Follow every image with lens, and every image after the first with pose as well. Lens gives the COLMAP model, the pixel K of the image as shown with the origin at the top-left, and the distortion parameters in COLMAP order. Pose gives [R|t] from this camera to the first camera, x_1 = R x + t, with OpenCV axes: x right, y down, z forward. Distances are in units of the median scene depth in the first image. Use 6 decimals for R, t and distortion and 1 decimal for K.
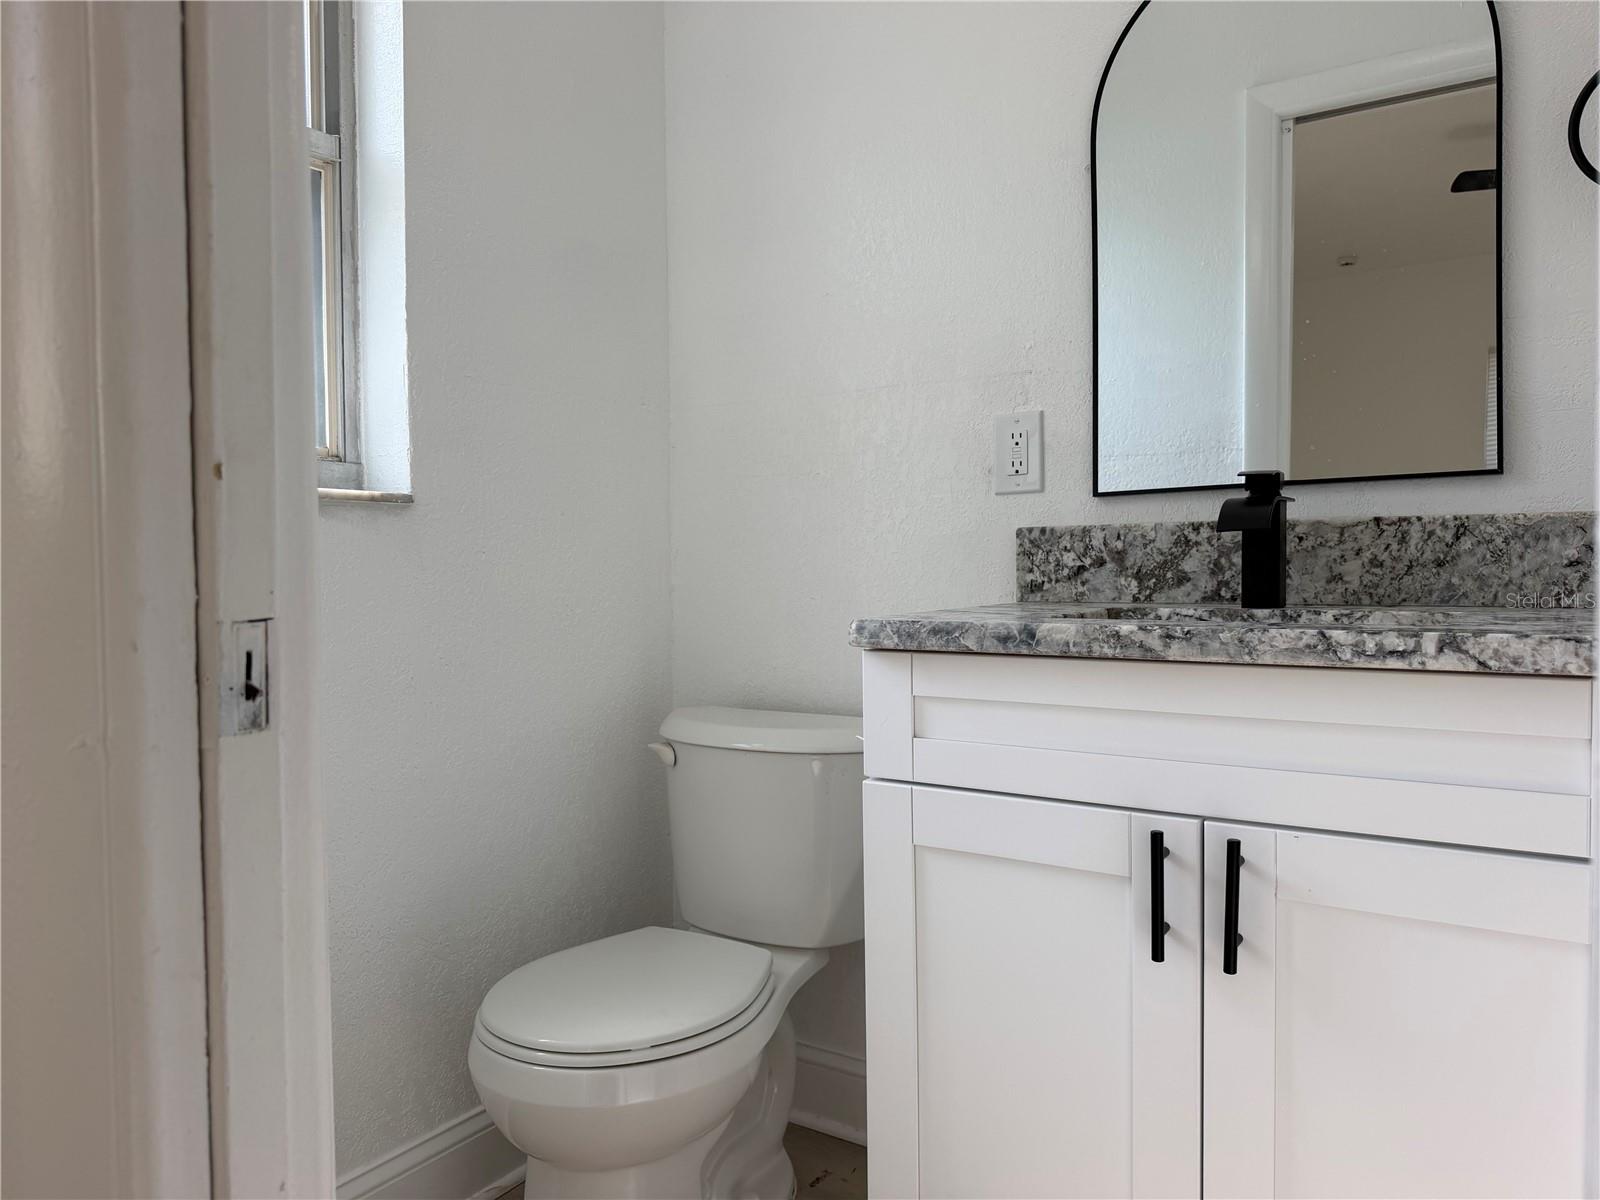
lens RADIAL K [[1107.7, 0, 800.0], [0, 1107.7, 600.0], [0, 0, 1]] dist [0.049337, -0.070411]
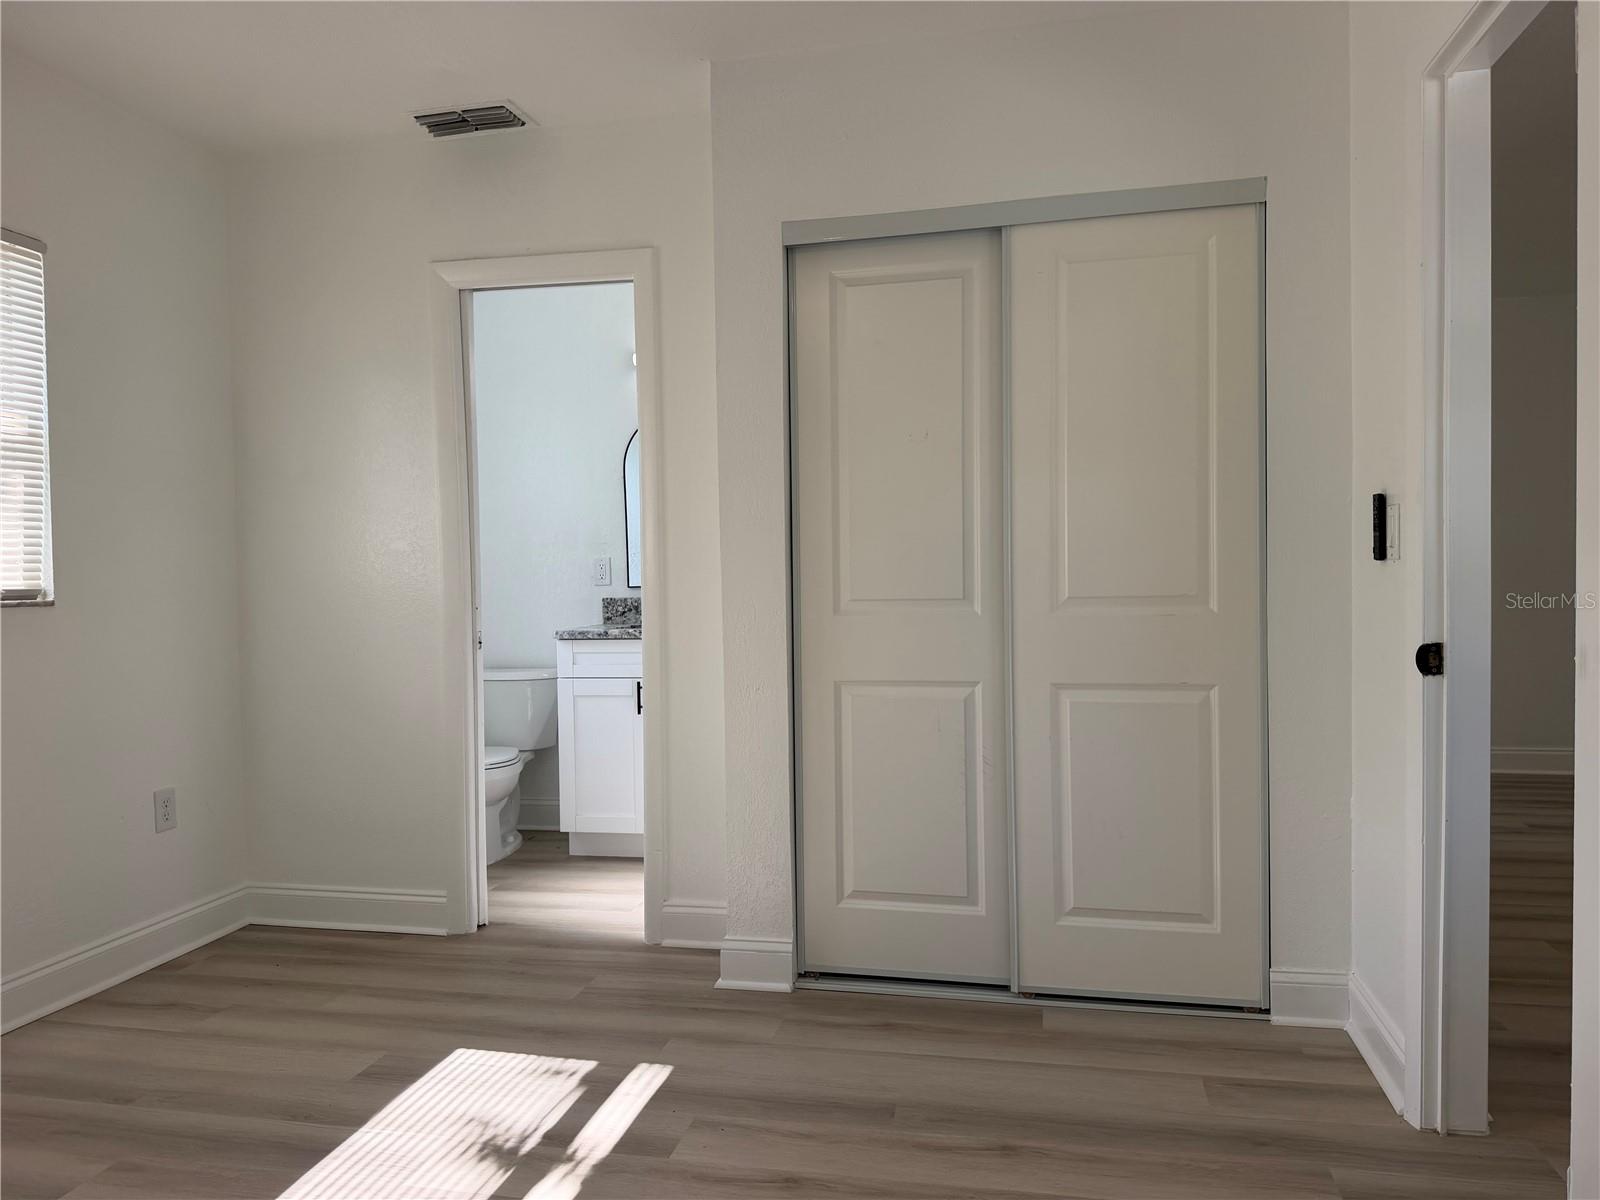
lens RADIAL K [[1107.7, 0, 800.0], [0, 1107.7, 600.0], [0, 0, 1]] dist [0.049337, -0.070411]
pose [[0.932676, -0.011753, 0.360523, -0.470975], [0.016160, 0.999827, -0.009212, -0.032228], [-0.360352, 0.014418, 0.932705, -2.418562]]
